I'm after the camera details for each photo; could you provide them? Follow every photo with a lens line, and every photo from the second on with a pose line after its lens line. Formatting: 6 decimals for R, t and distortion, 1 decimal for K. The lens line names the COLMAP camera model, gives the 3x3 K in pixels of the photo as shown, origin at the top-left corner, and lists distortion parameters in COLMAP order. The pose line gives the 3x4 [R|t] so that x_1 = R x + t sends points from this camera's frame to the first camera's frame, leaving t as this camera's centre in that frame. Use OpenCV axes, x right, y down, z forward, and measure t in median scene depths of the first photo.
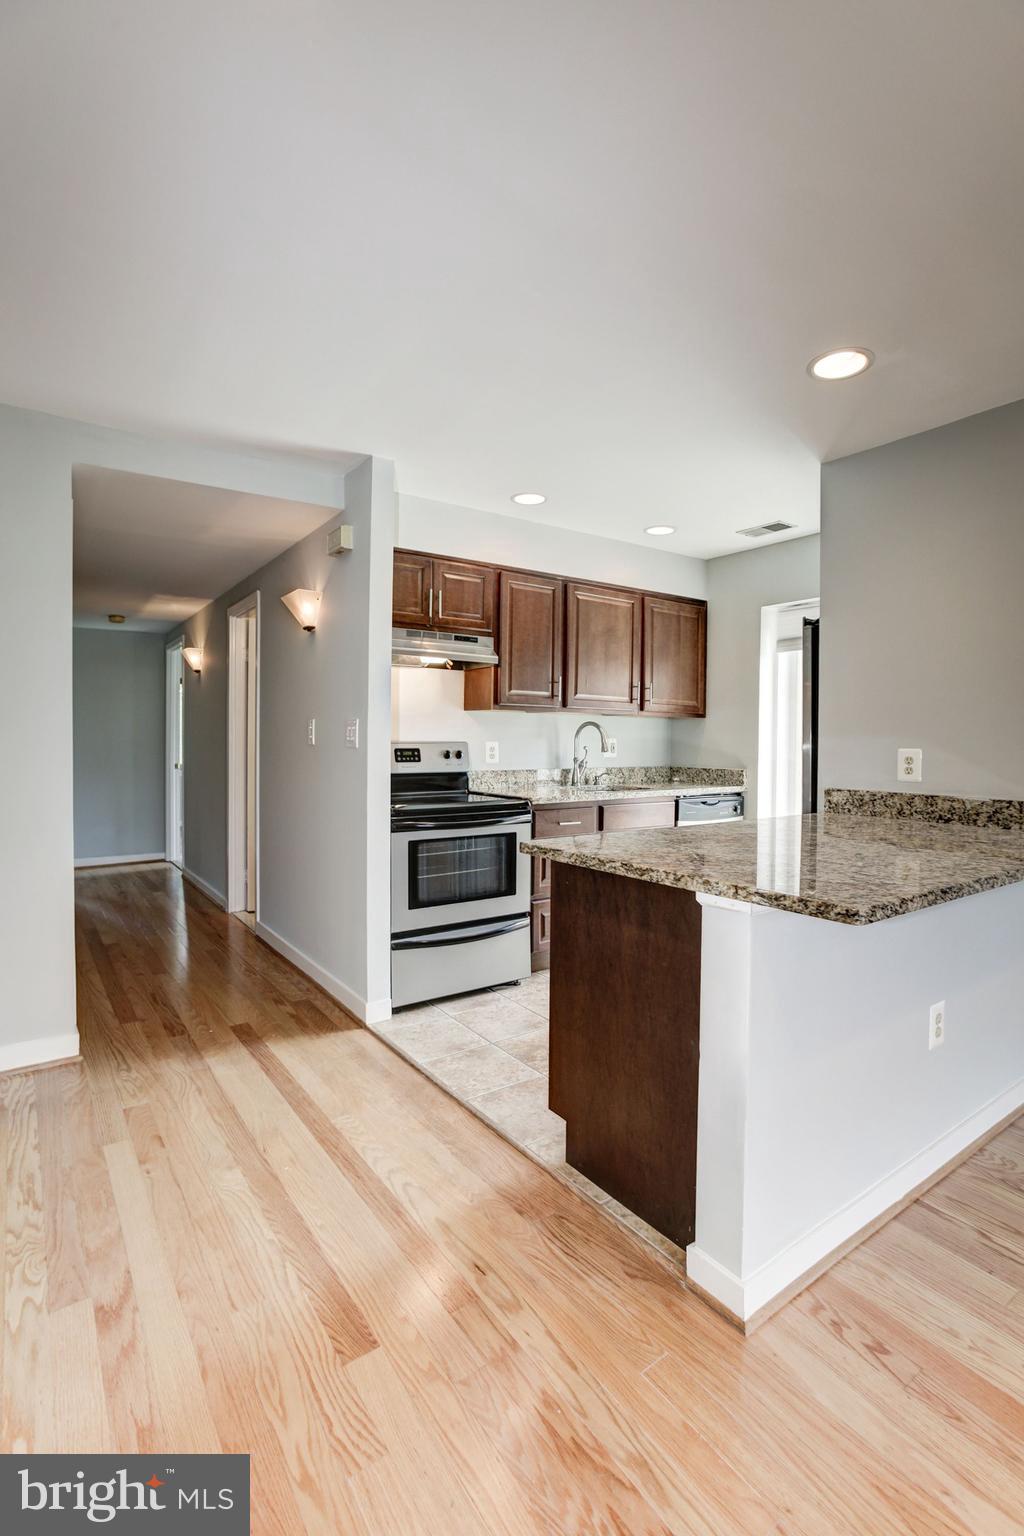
lens RADIAL K [[694.6, 0, 520.4], [0, 694.6, 738.9], [0, 0, 1]] dist [-0.004881, 0.000112]
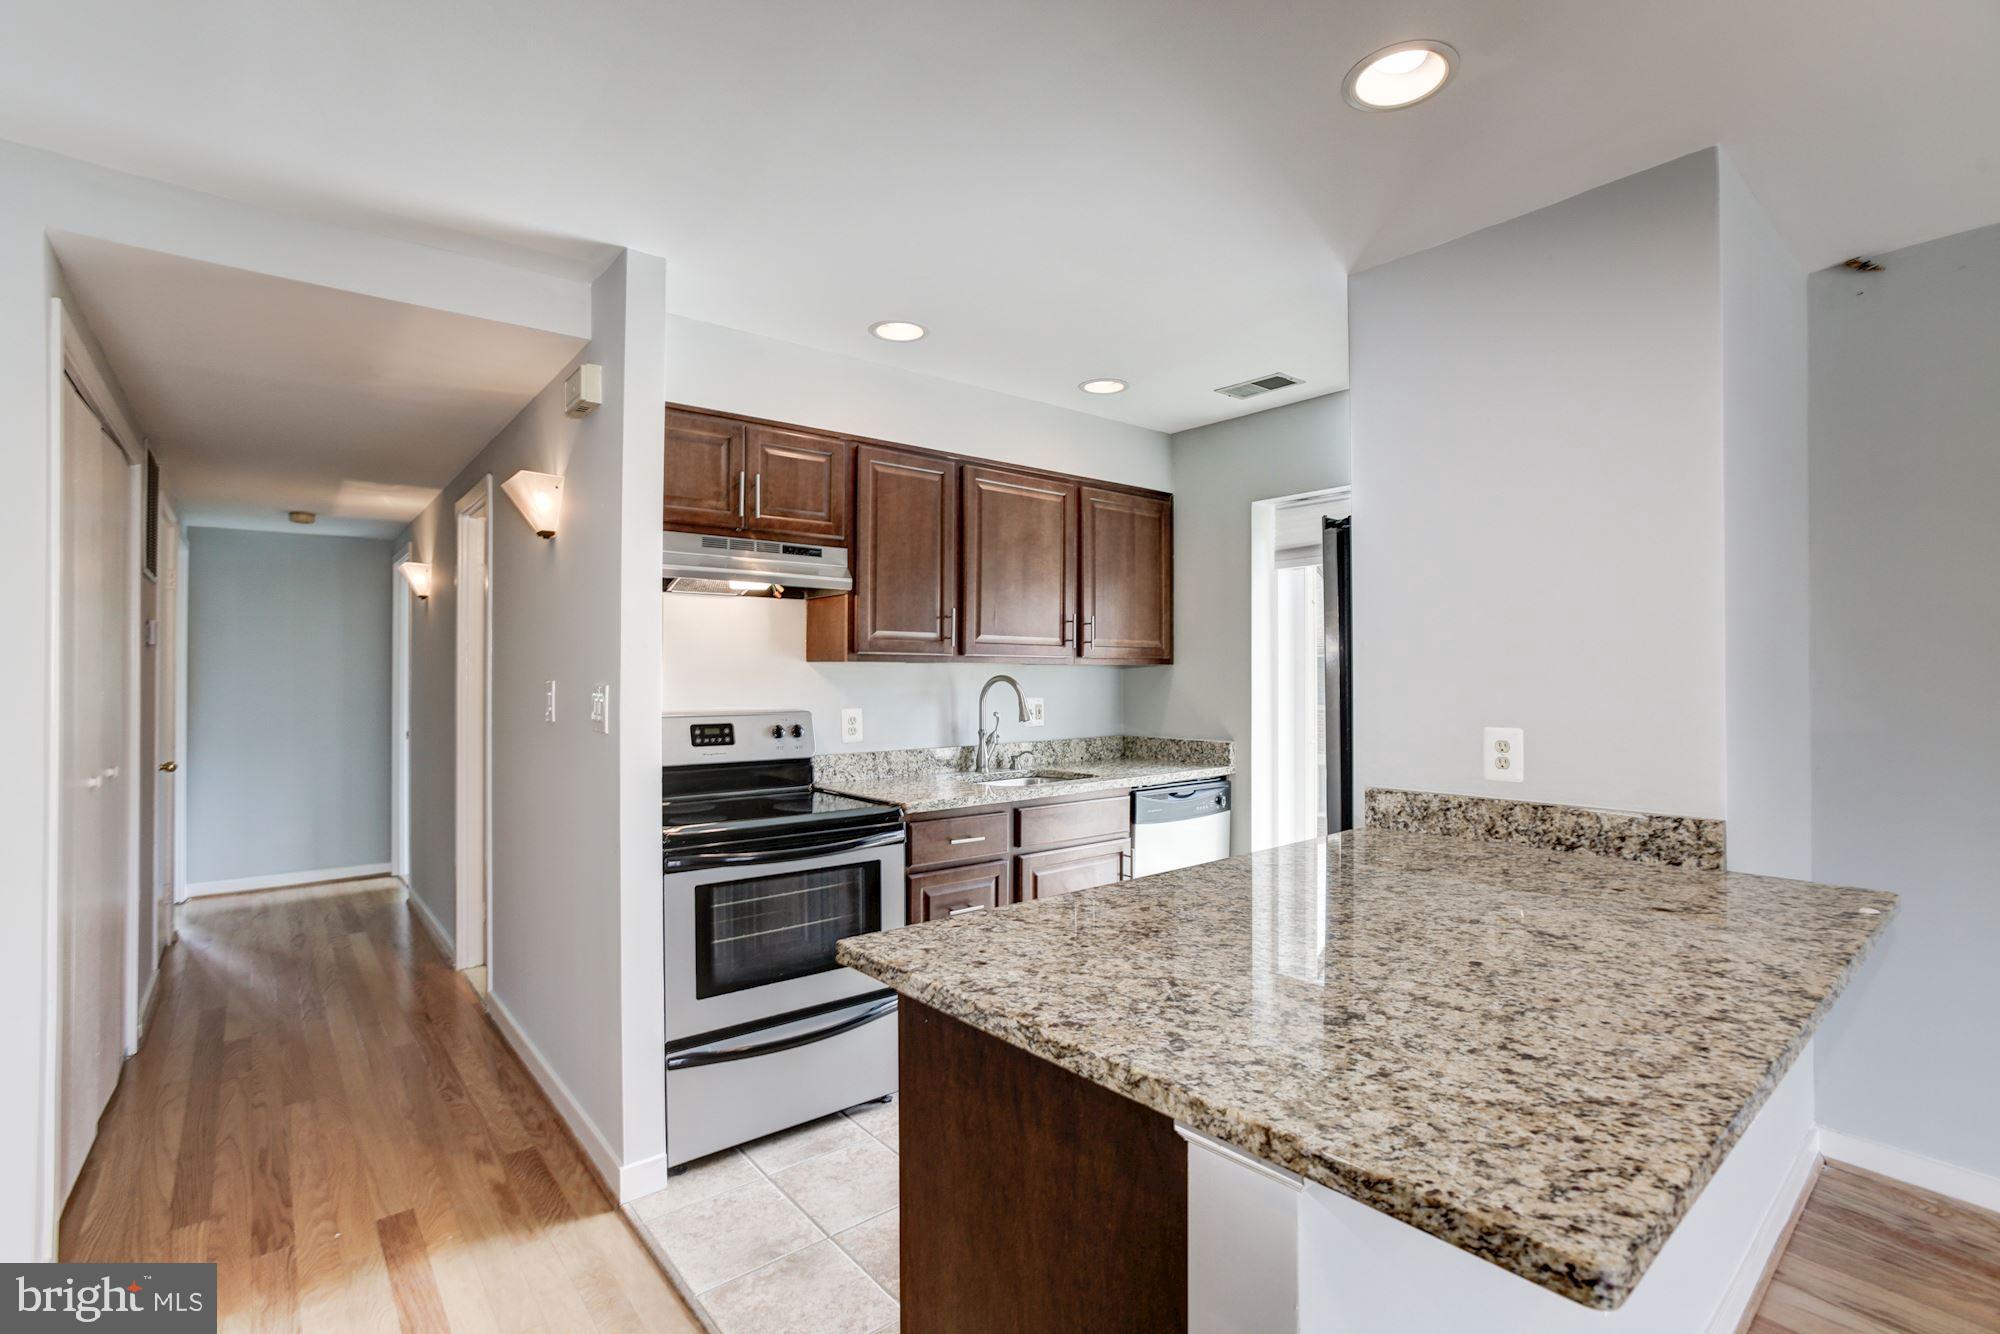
lens RADIAL K [[892.3, 0, 1000.0], [0, 892.3, 667.0], [0, 0, 1]] dist [0.016861, 0.000025]
pose [[0.997230, -0.012110, 0.073381, 0.040835], [0.012789, 0.999880, -0.008783, -0.028103], [-0.073266, 0.009698, 0.997265, 0.171683]]
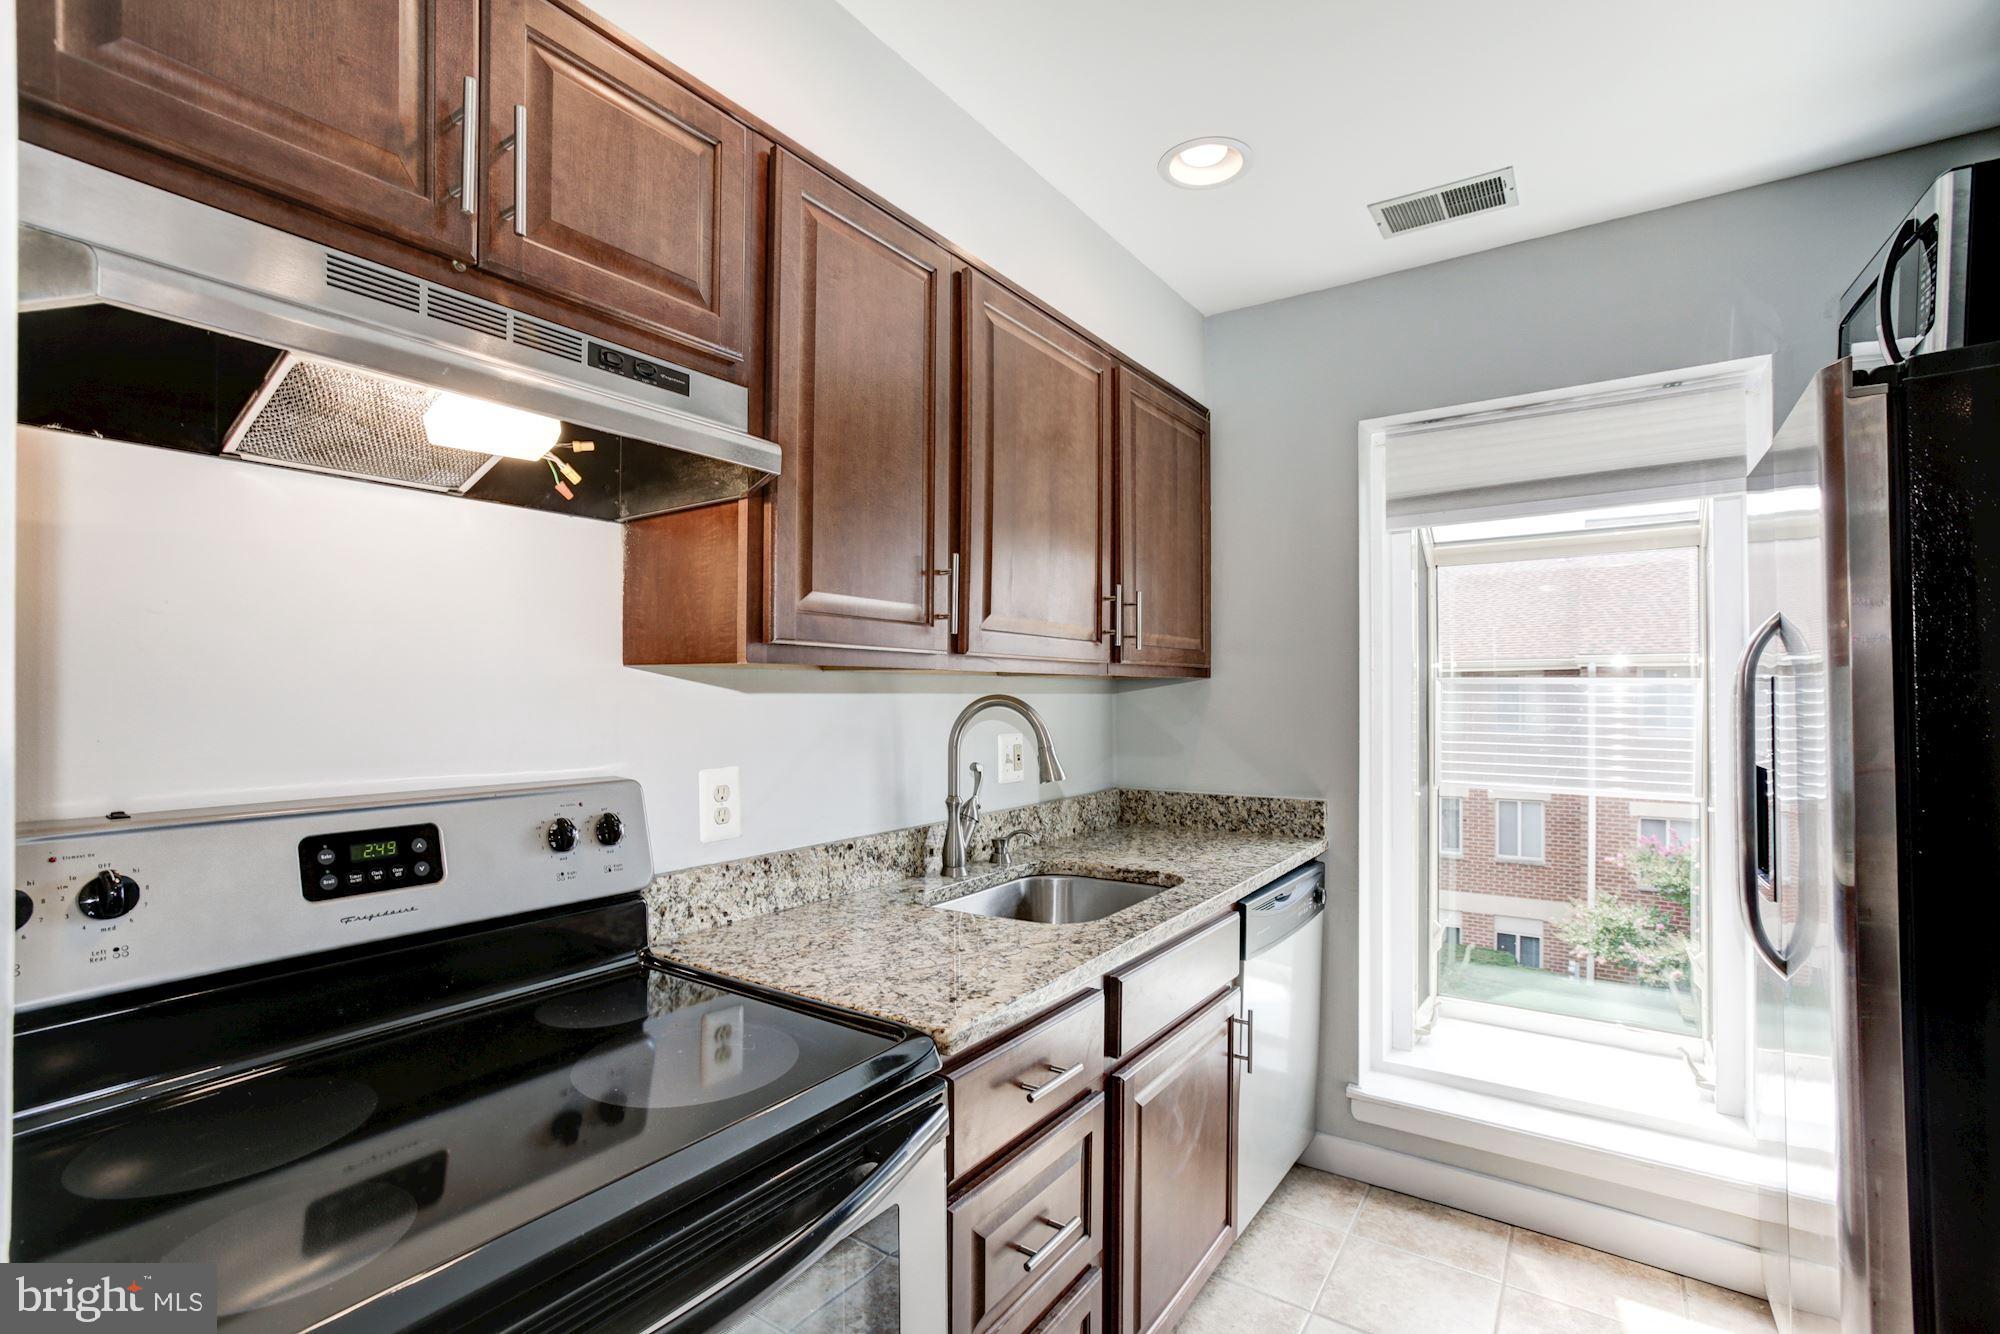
lens RADIAL K [[804.5, 0, 927.7], [0, 804.5, 694.3], [0, 0, 1]] dist [-0.001123, 0.000047]
pose [[0.940969, -0.014763, 0.338171, -0.080790], [0.014854, 0.999887, 0.002318, -0.029810], [-0.338167, 0.002842, 0.941082, 0.701174]]
